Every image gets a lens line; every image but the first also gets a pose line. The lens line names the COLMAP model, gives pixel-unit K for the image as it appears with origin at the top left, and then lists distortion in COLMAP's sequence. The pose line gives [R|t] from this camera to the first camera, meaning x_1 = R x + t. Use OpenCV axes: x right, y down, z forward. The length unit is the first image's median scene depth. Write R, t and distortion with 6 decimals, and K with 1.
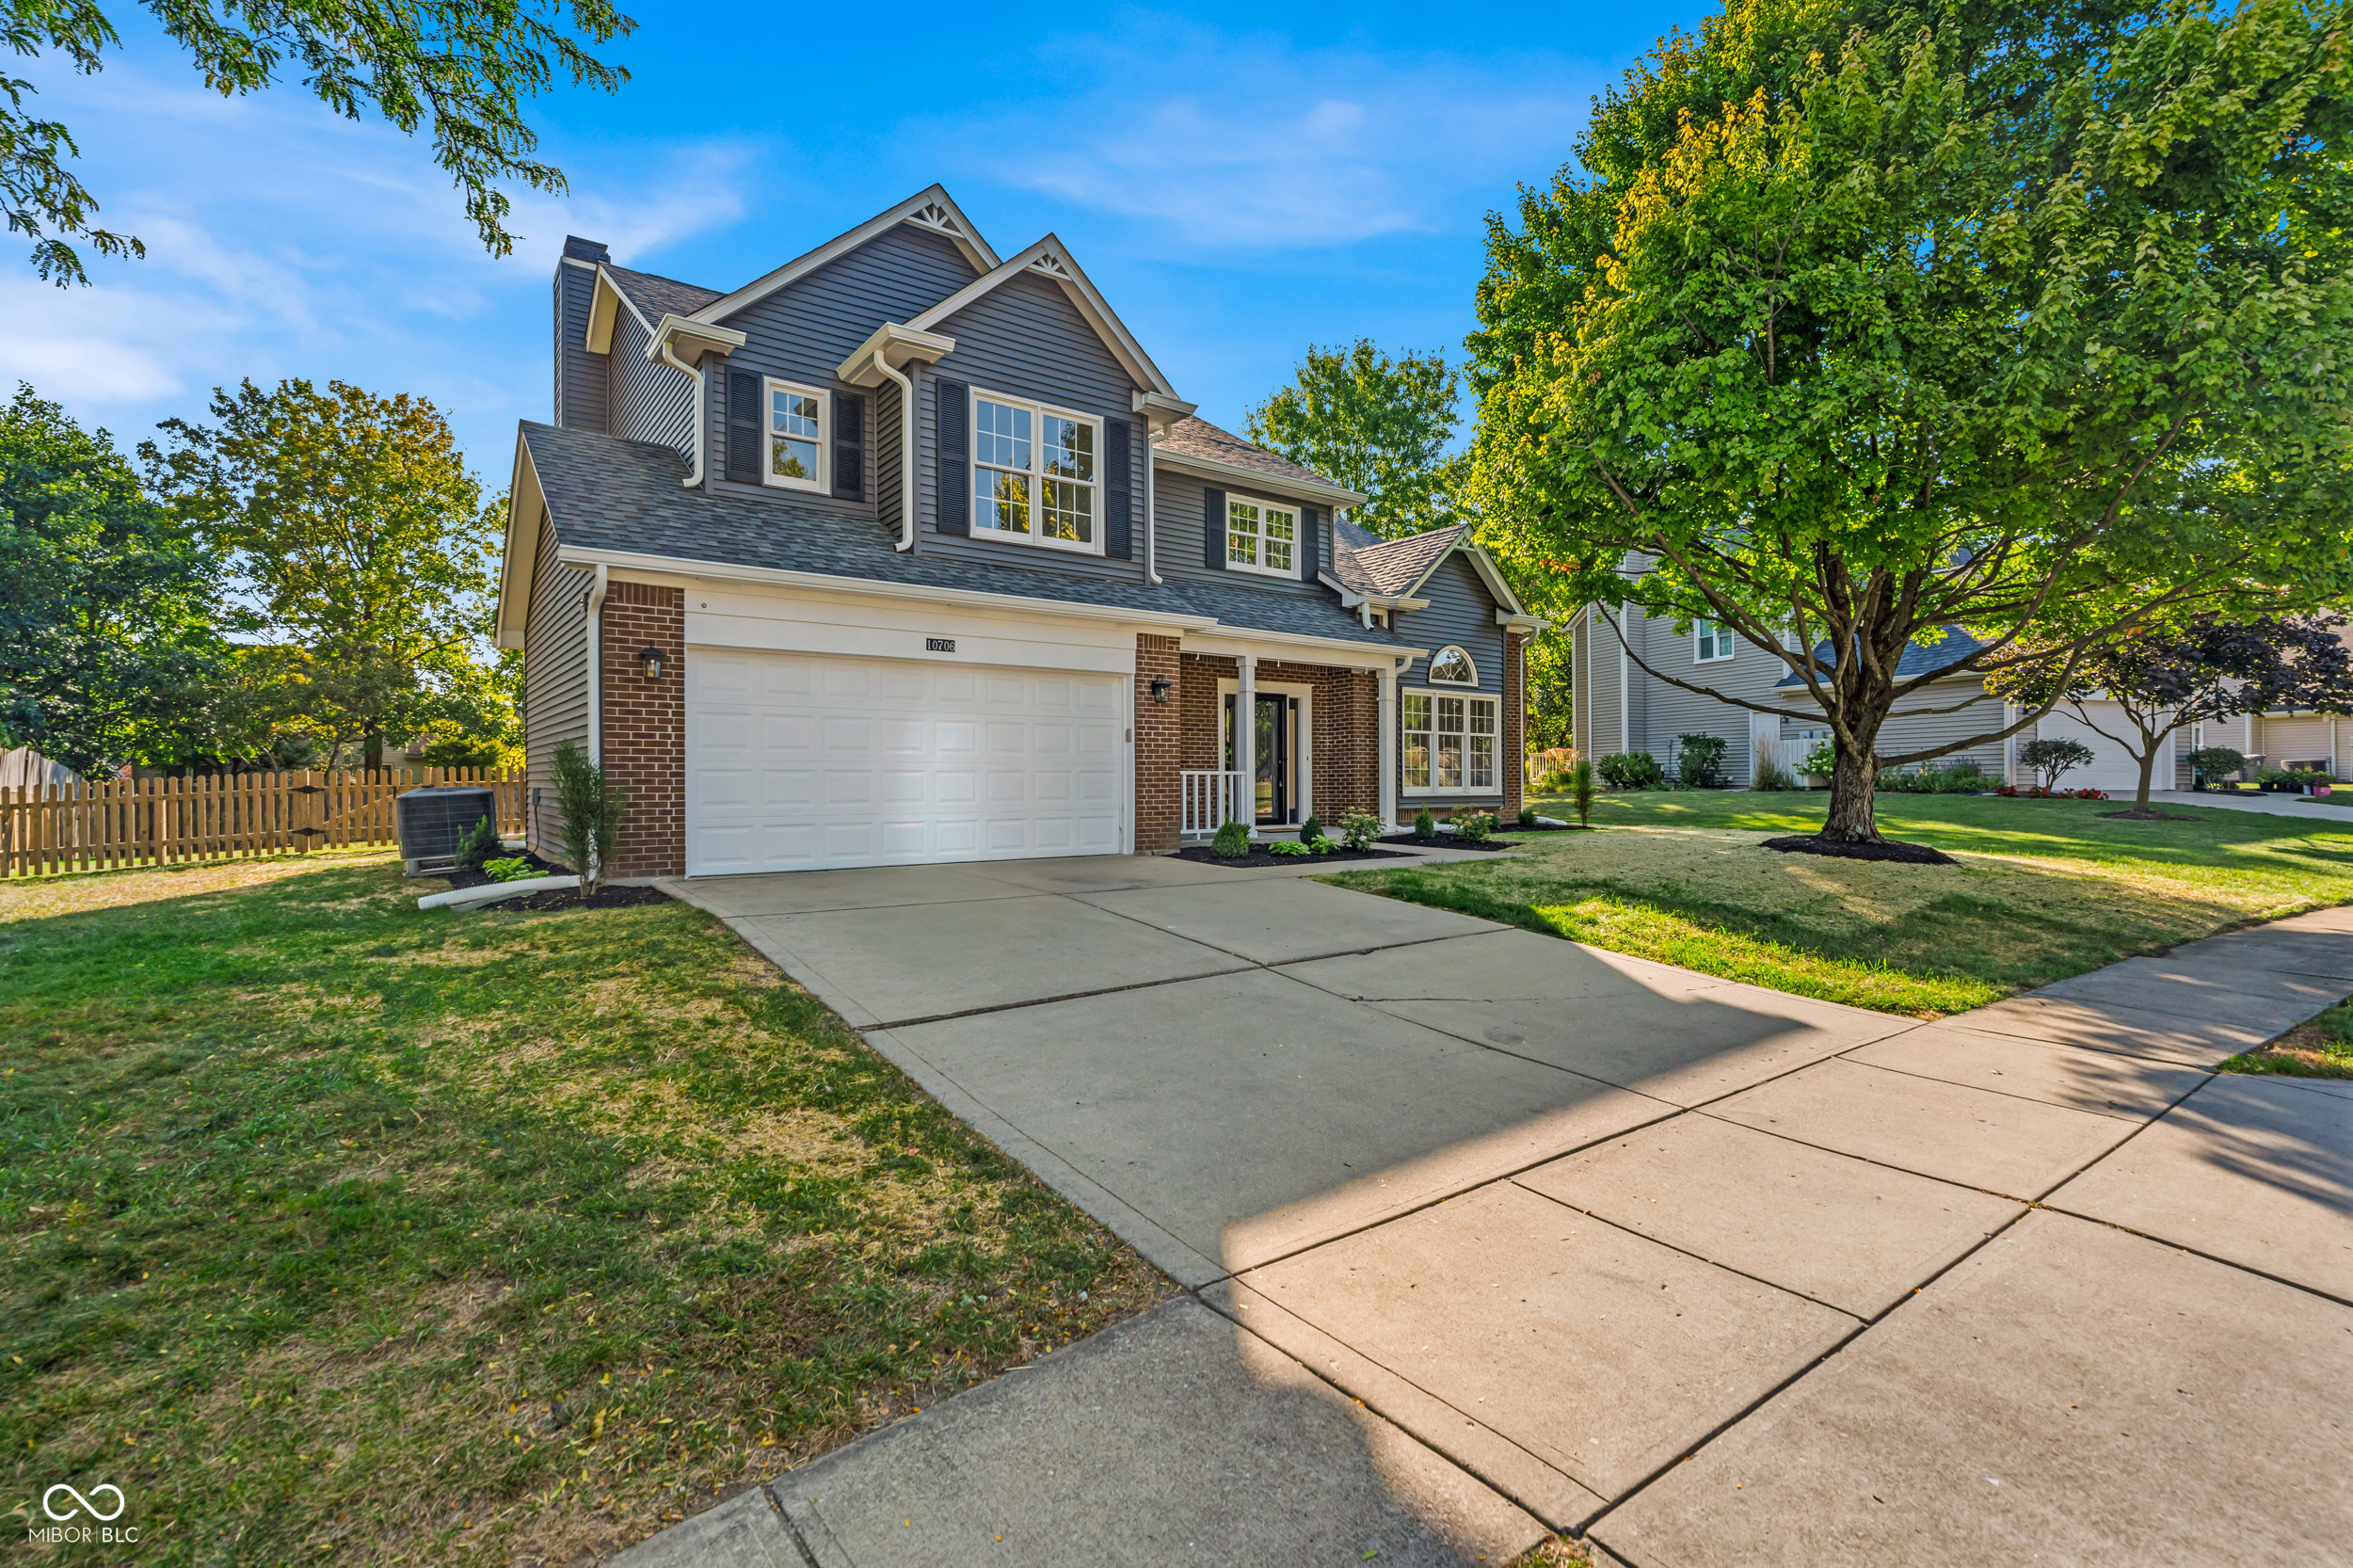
lens RADIAL K [[1067.3, 0, 1173.8], [0, 1067.3, 755.2], [0, 0, 1]] dist [-0.002798, 0.001182]
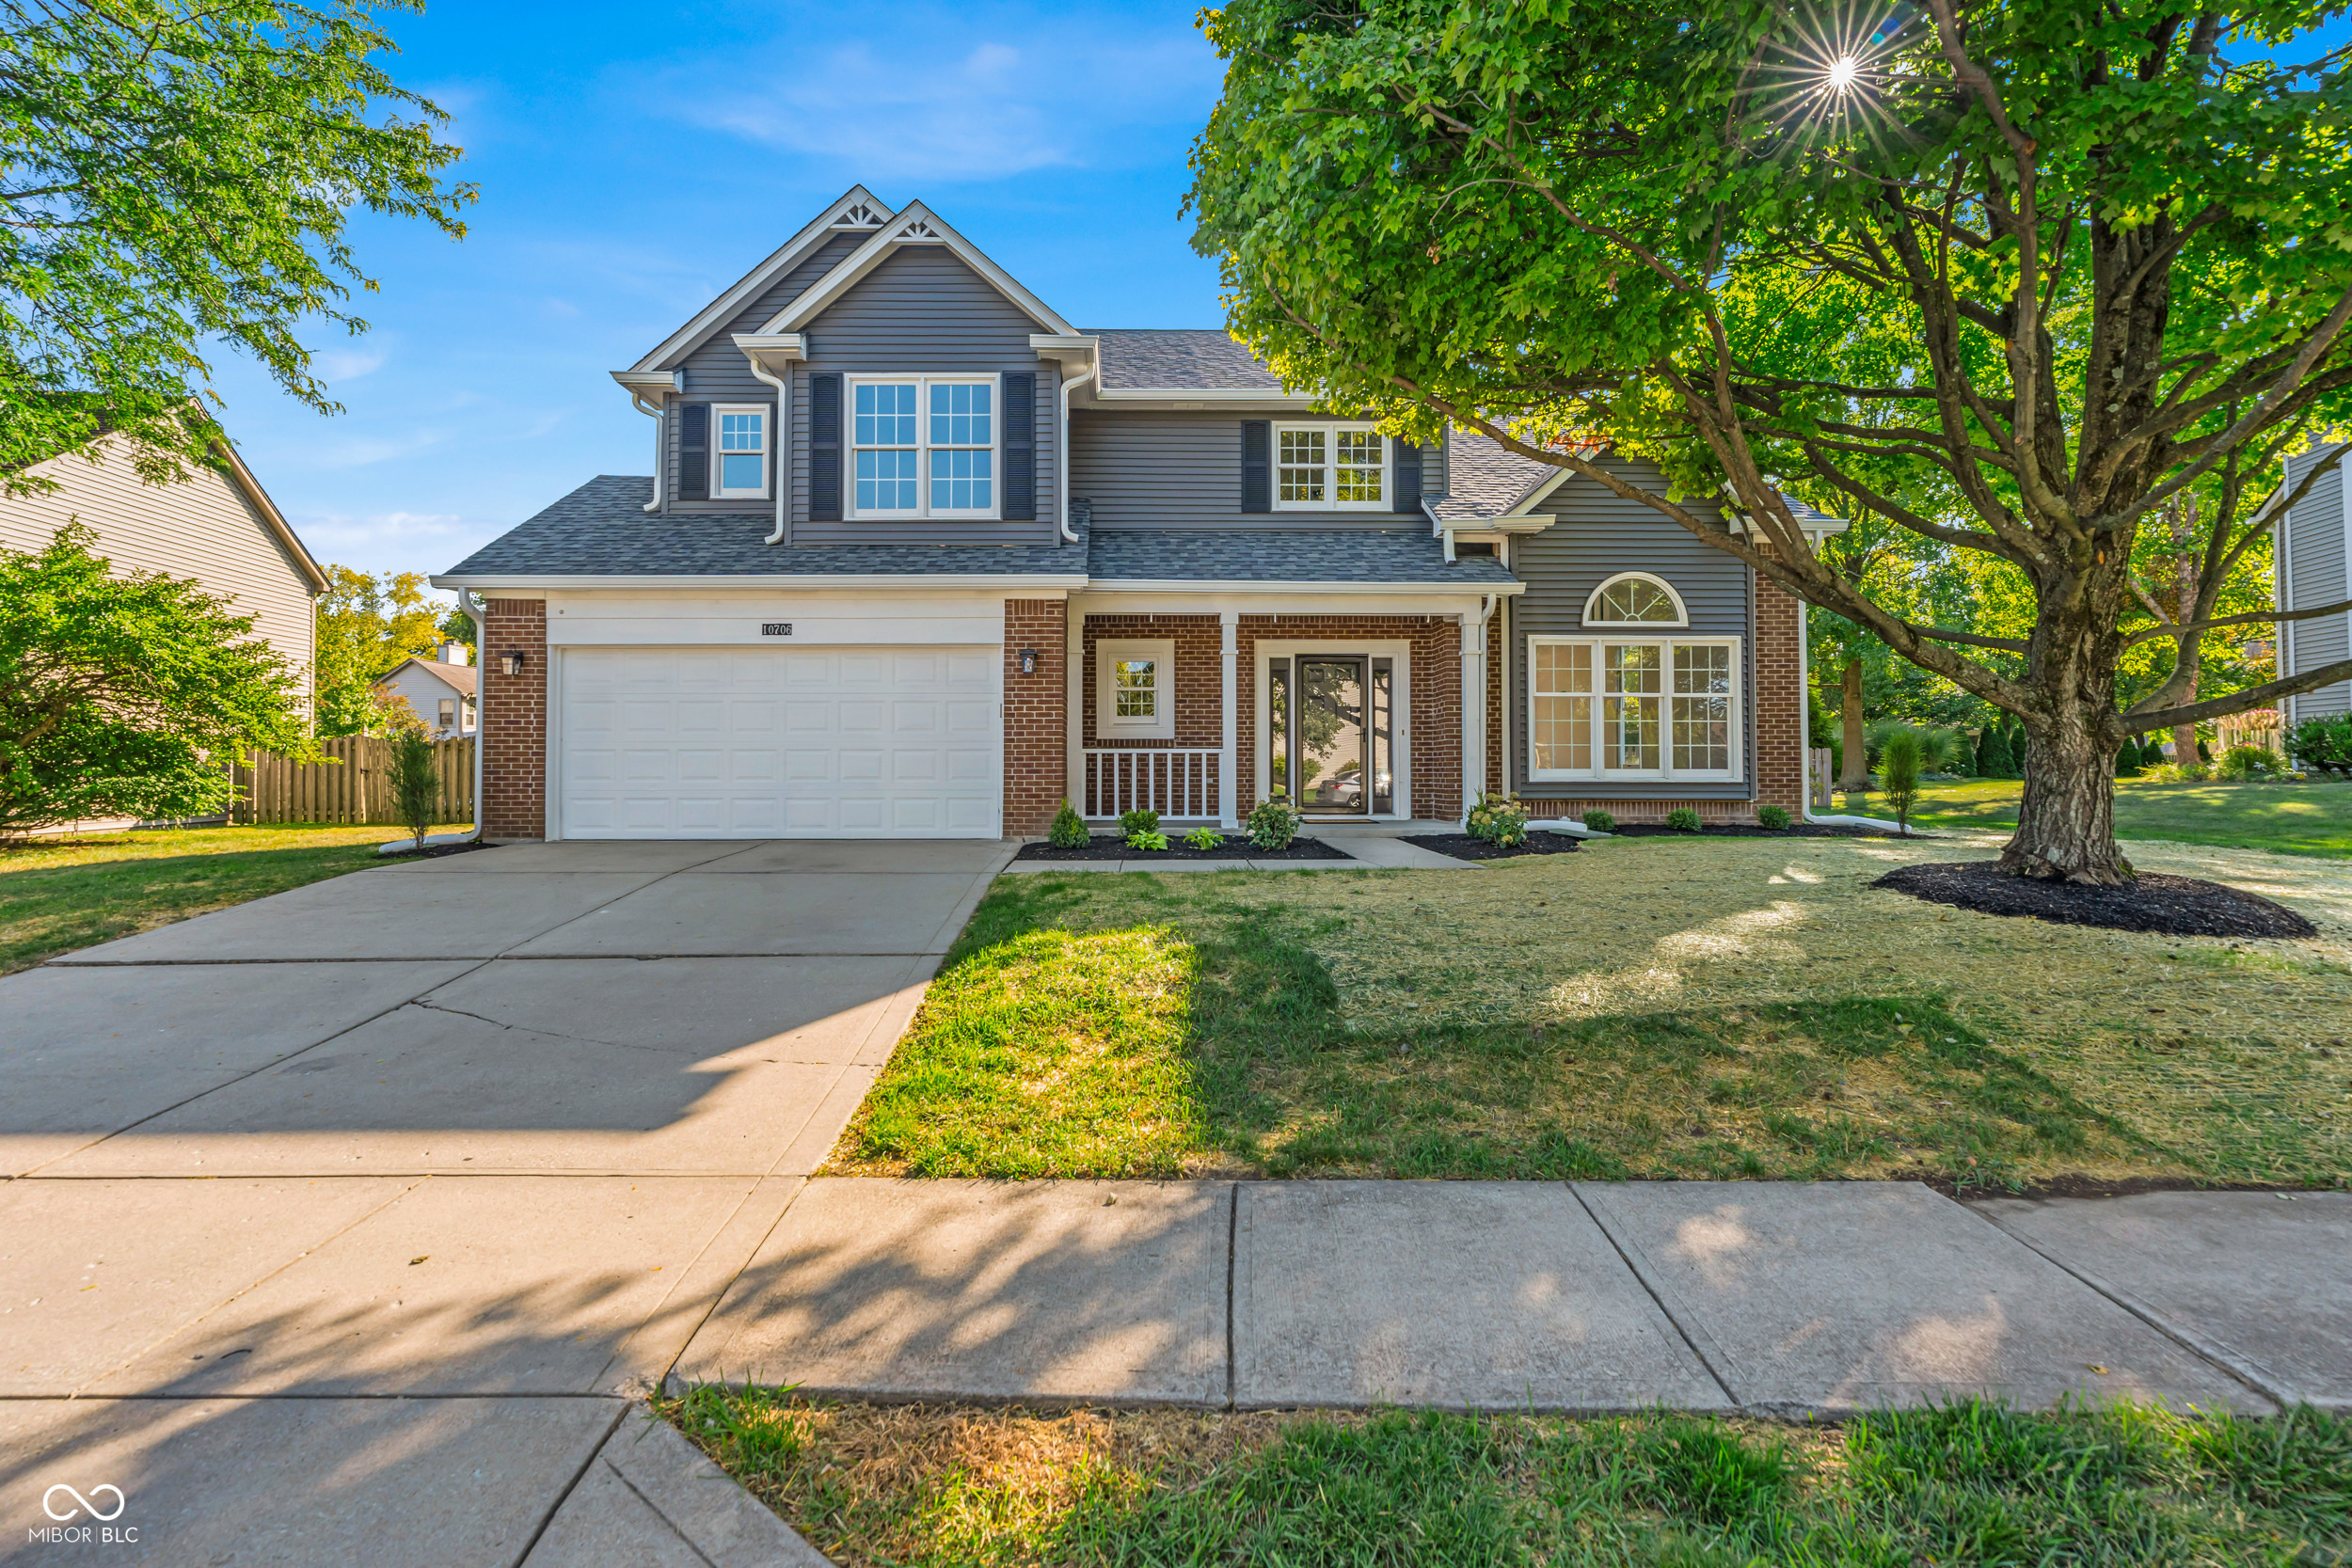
lens RADIAL K [[1086.4, 0, 1181.7], [0, 1086.4, 717.5], [0, 0, 1]] dist [-0.014135, 0.000295]
pose [[0.808543, -0.020946, -0.588065, 0.636907], [0.012646, 0.999754, -0.018222, 0.006322], [0.588302, 0.007296, 0.808609, 0.333252]]
